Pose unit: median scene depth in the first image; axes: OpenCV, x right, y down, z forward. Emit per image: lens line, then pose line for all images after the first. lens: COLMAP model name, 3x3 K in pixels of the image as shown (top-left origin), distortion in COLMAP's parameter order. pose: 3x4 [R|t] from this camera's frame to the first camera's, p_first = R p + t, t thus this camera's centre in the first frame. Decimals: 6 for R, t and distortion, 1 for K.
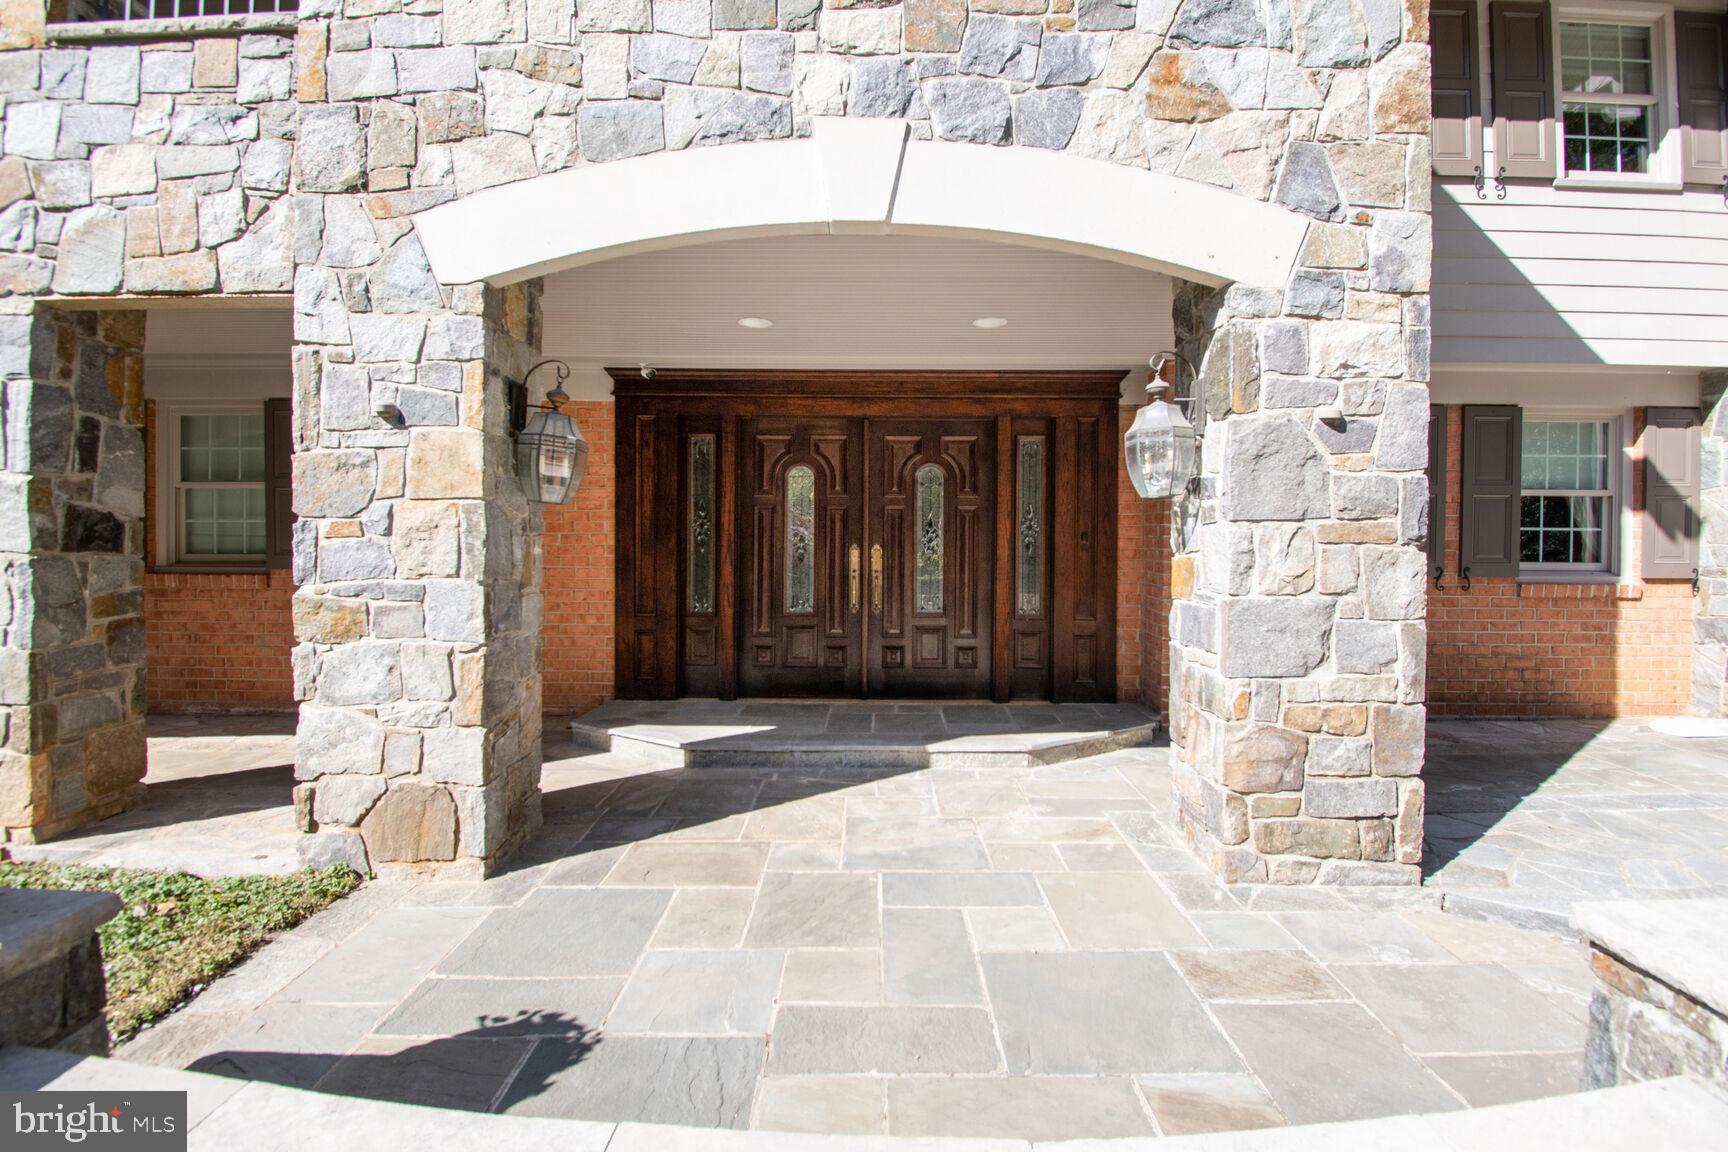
lens RADIAL K [[814.9, 0, 869.6], [0, 814.9, 550.7], [0, 0, 1]] dist [0.000899, -0.015445]
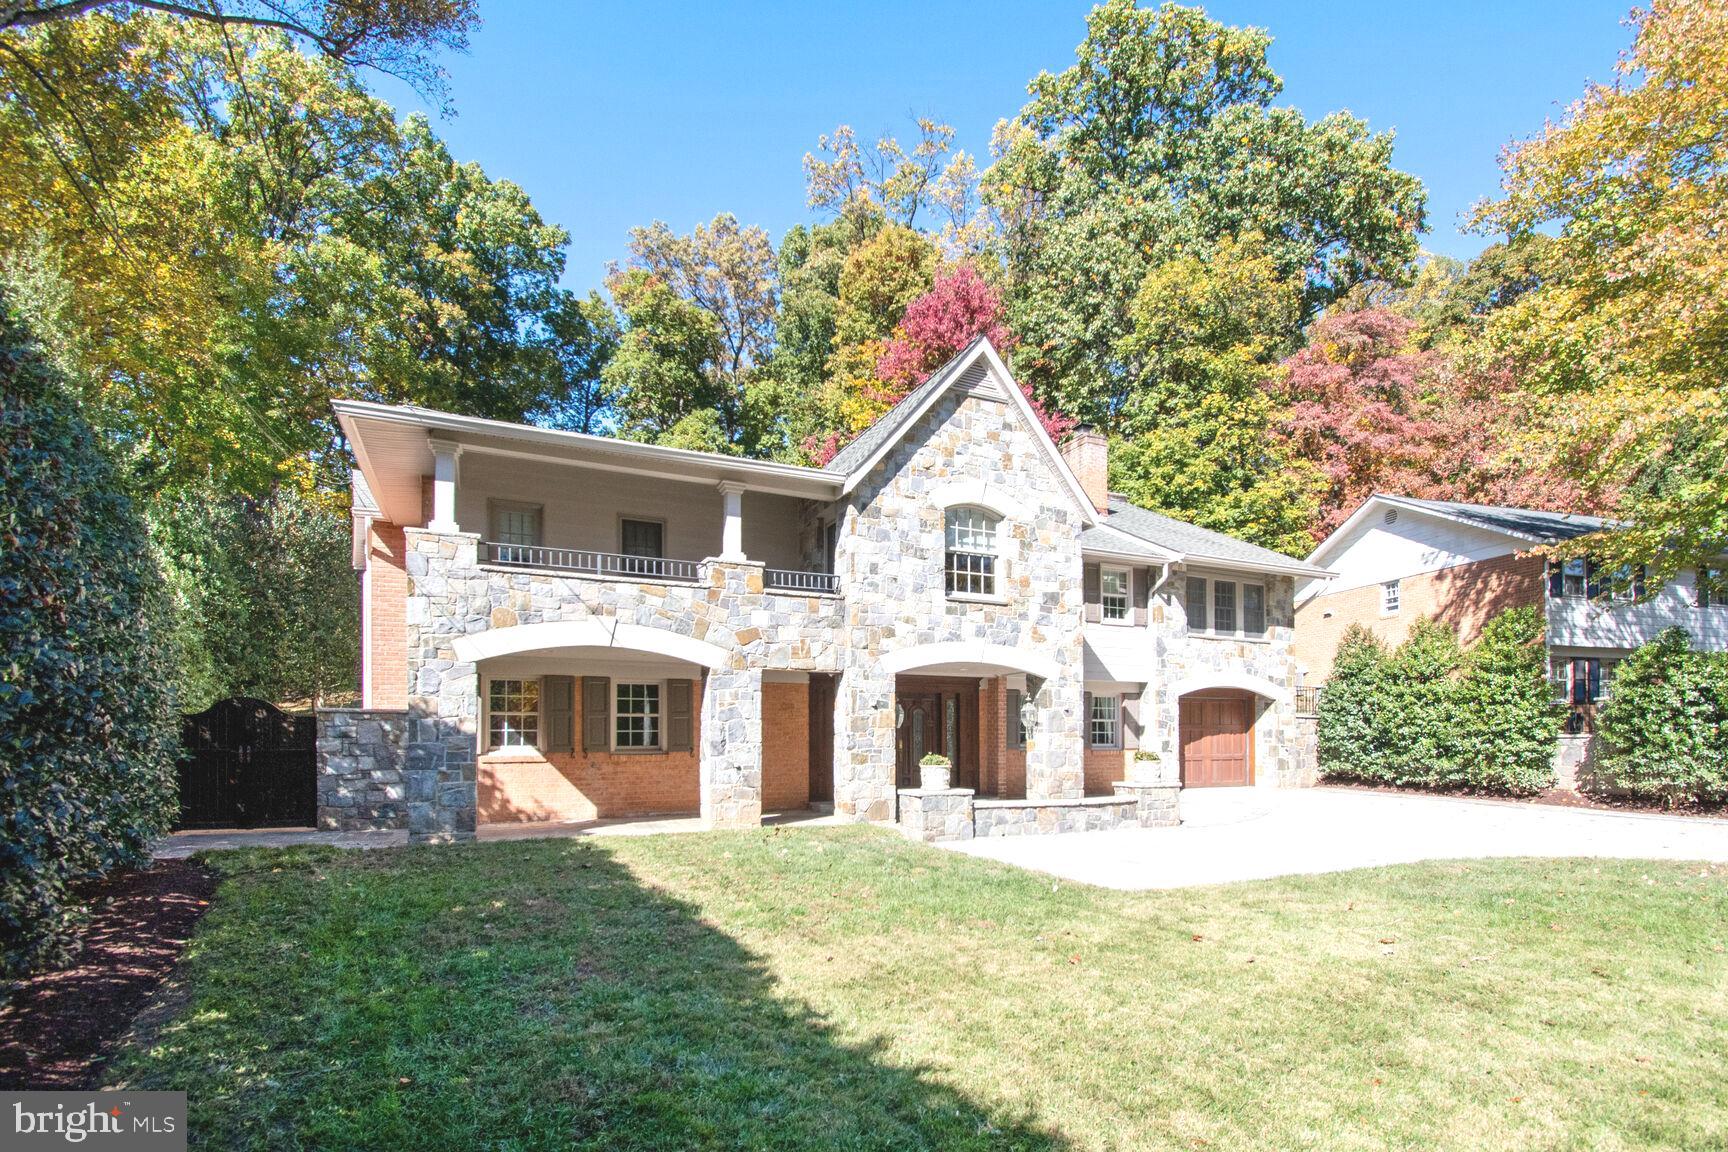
lens RADIAL K [[810.8, 0, 876.8], [0, 810.8, 740.4], [0, 0, 1]] dist [0.011449, 0.000157]
pose [[0.899054, -0.008031, 0.437764, -1.410640], [0.013469, 0.999866, -0.009318, 0.020712], [-0.437630, 0.014274, 0.899042, -1.551482]]
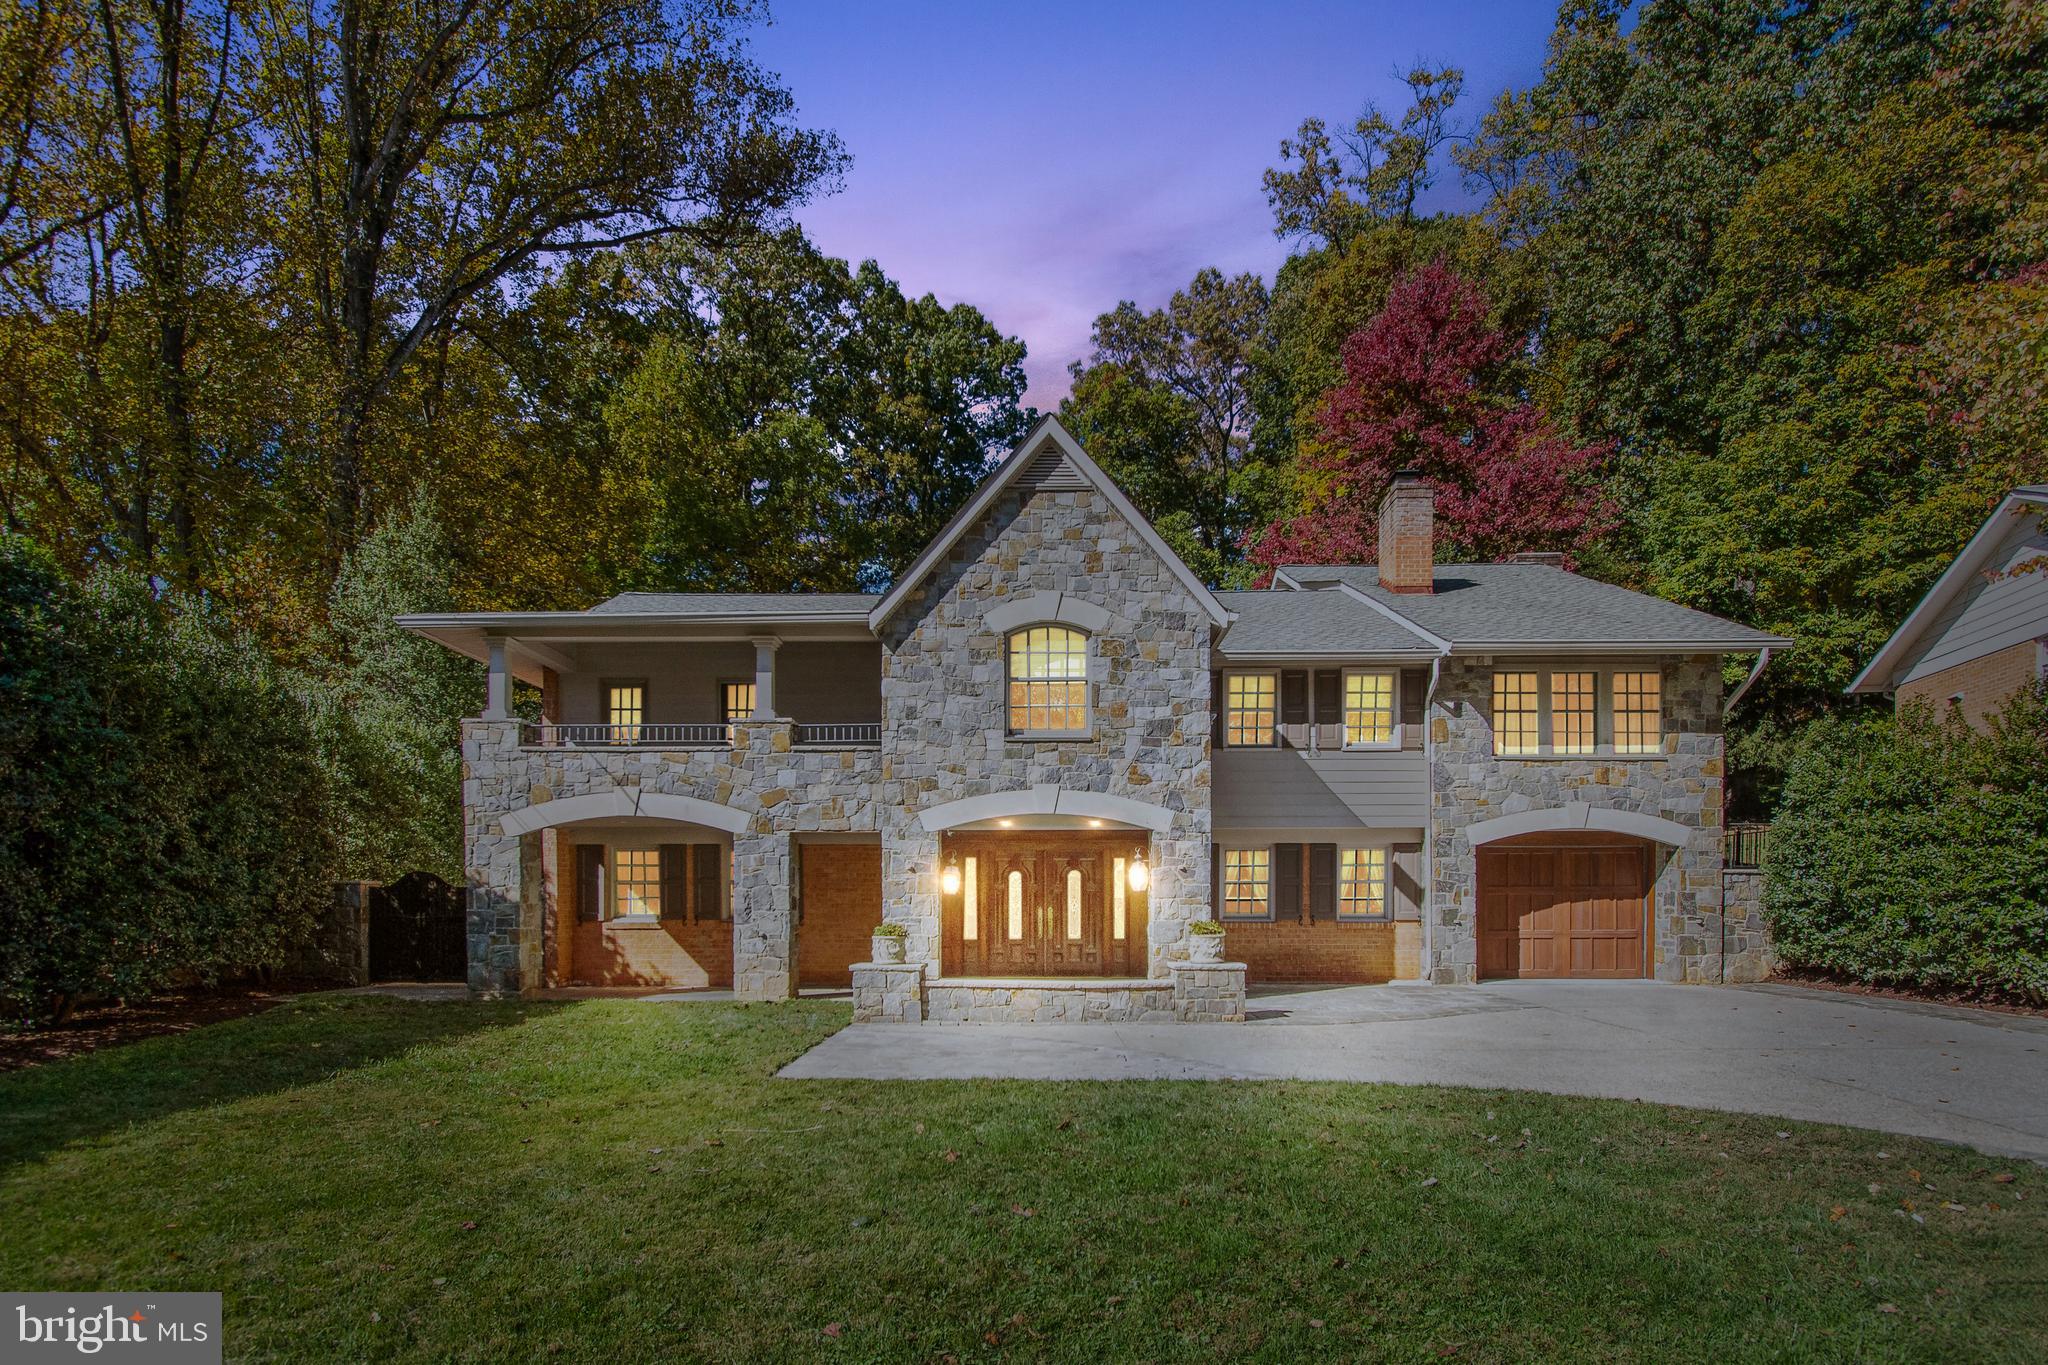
lens RADIAL K [[979.3, 0, 1025.1], [0, 979.3, 931.6], [0, 0, 1]] dist [0.010880, -0.006321]
pose [[0.999941, -0.006957, -0.008324, -0.043526], [0.007027, 0.999940, 0.008457, 0.040694], [0.008264, -0.008515, 0.999930, -1.955249]]
